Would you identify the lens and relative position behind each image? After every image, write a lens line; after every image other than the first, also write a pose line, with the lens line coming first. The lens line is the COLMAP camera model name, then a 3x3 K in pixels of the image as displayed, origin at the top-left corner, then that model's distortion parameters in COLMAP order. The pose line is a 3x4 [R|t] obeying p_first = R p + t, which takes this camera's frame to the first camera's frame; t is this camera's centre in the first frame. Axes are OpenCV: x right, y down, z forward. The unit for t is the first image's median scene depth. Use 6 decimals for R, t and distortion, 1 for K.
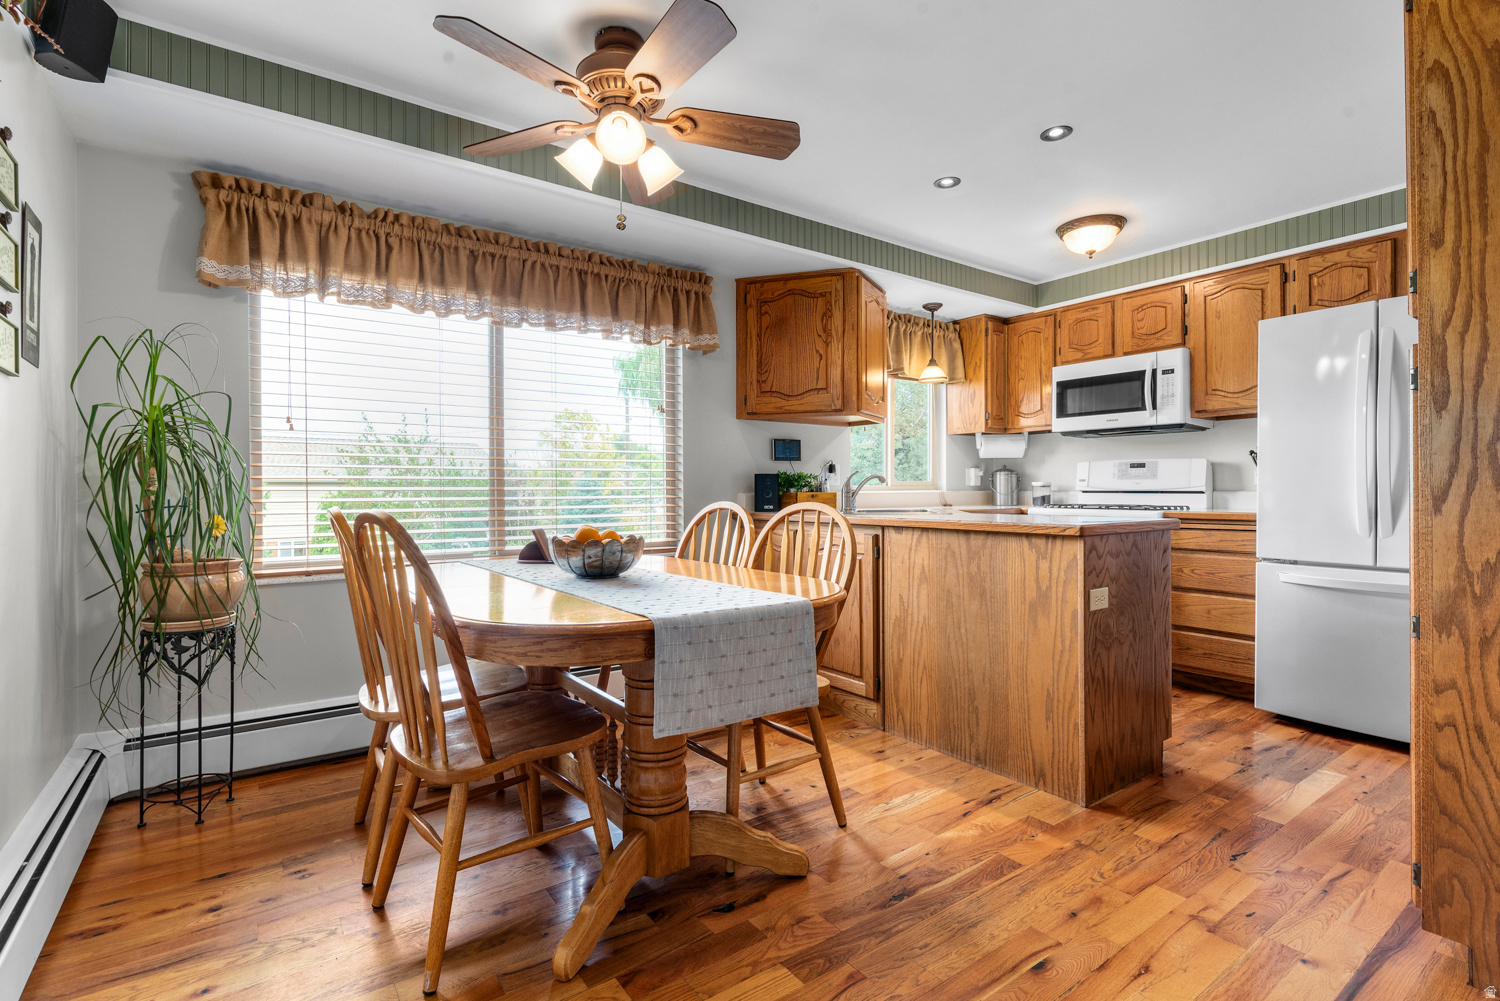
lens RADIAL K [[721.9, 0, 750.0], [0, 721.9, 500.5], [0, 0, 1]] dist [0.001084, -0.001178]
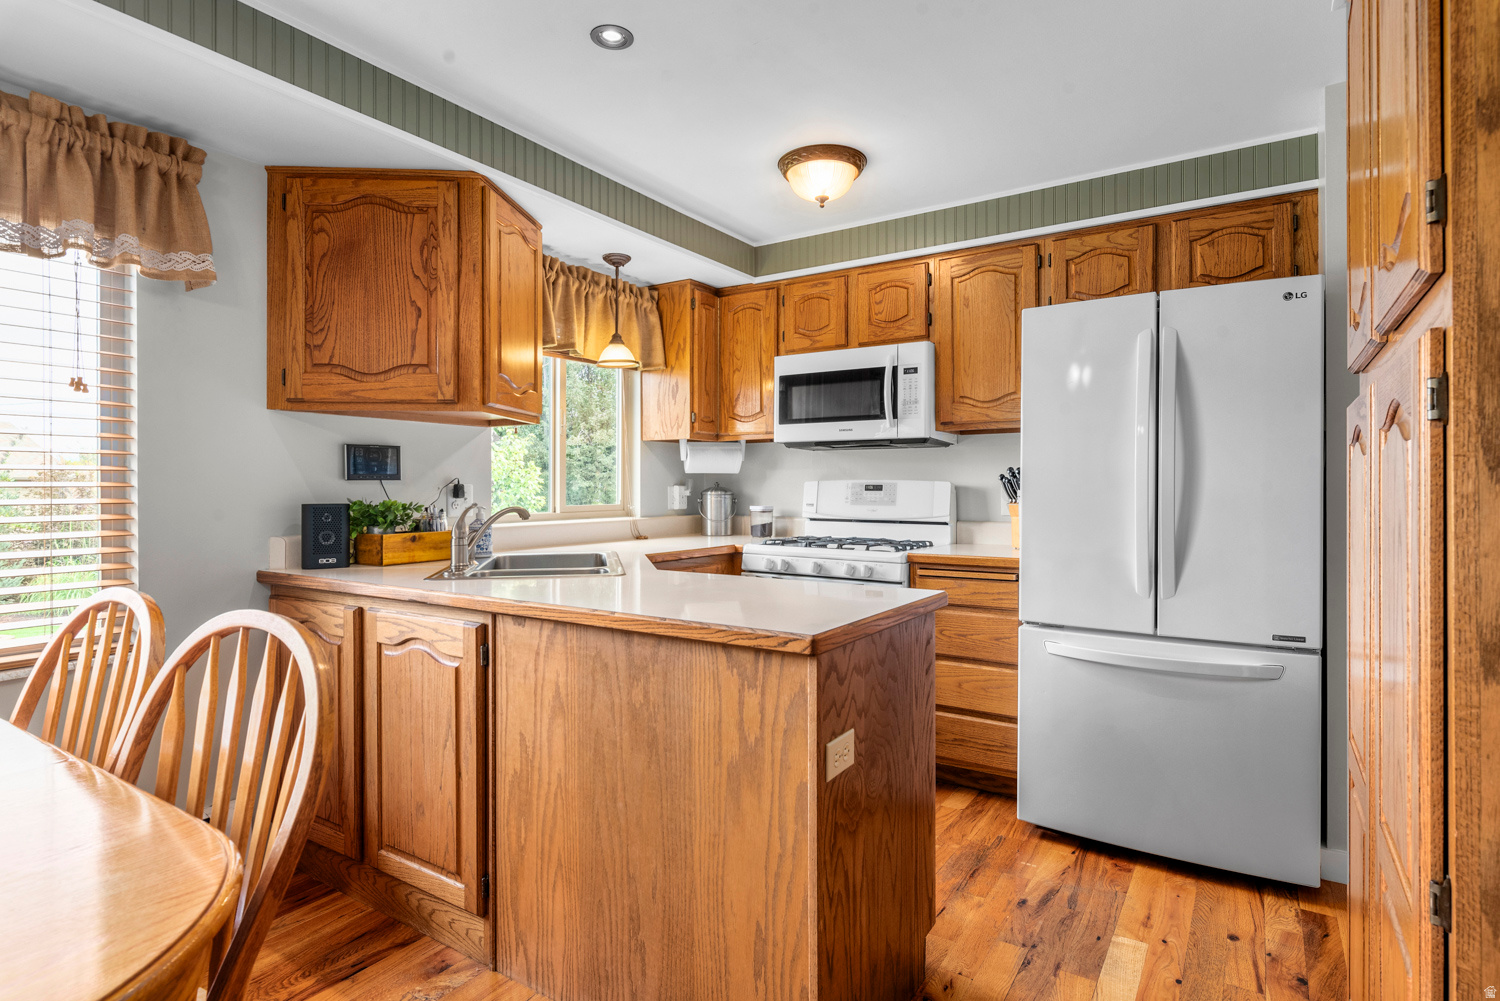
lens RADIAL K [[747.9, 0, 750.0], [0, 747.9, 500.5], [0, 0, 1]] dist [0.003436, 0.000306]
pose [[0.937375, -0.002067, 0.348314, 0.141101], [-0.001320, 0.999954, 0.009485, -0.047911], [-0.348318, -0.009350, 0.937330, 0.316804]]
